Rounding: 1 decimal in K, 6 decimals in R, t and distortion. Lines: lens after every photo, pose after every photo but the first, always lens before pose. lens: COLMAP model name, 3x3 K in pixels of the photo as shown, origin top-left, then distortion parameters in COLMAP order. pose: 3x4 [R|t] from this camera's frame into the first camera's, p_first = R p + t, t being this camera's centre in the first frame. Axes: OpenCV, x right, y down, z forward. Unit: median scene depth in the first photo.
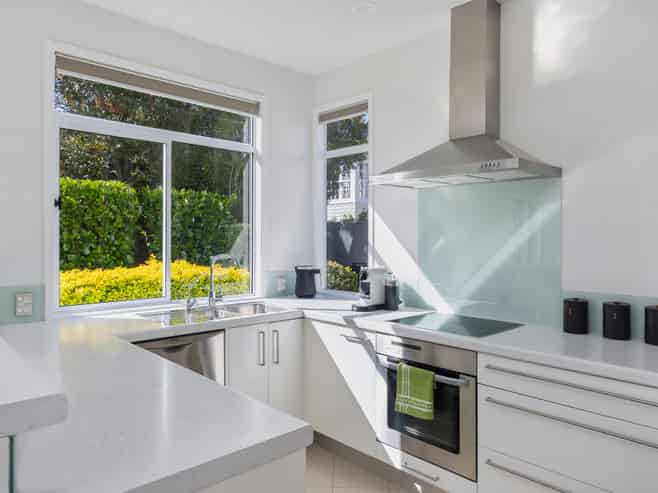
lens RADIAL K [[452.9, 0, 329.0], [0, 452.9, 246.5], [0, 0, 1]] dist [0.000515, 0.000083]
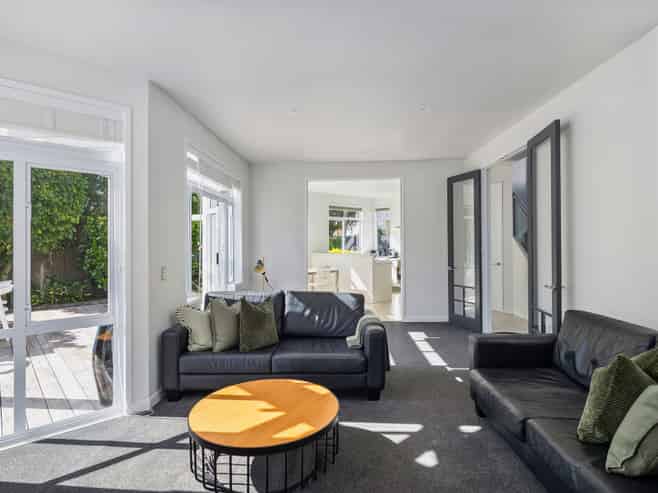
lens RADIAL K [[336.0, 0, 329.0], [0, 336.0, 246.5], [0, 0, 1]] dist [0.006097, 0.000687]
pose [[0.999948, -0.009724, -0.002946, -0.469682], [0.009700, 0.999922, -0.007897, 0.038005], [0.003022, 0.007868, 0.999964, -2.097640]]
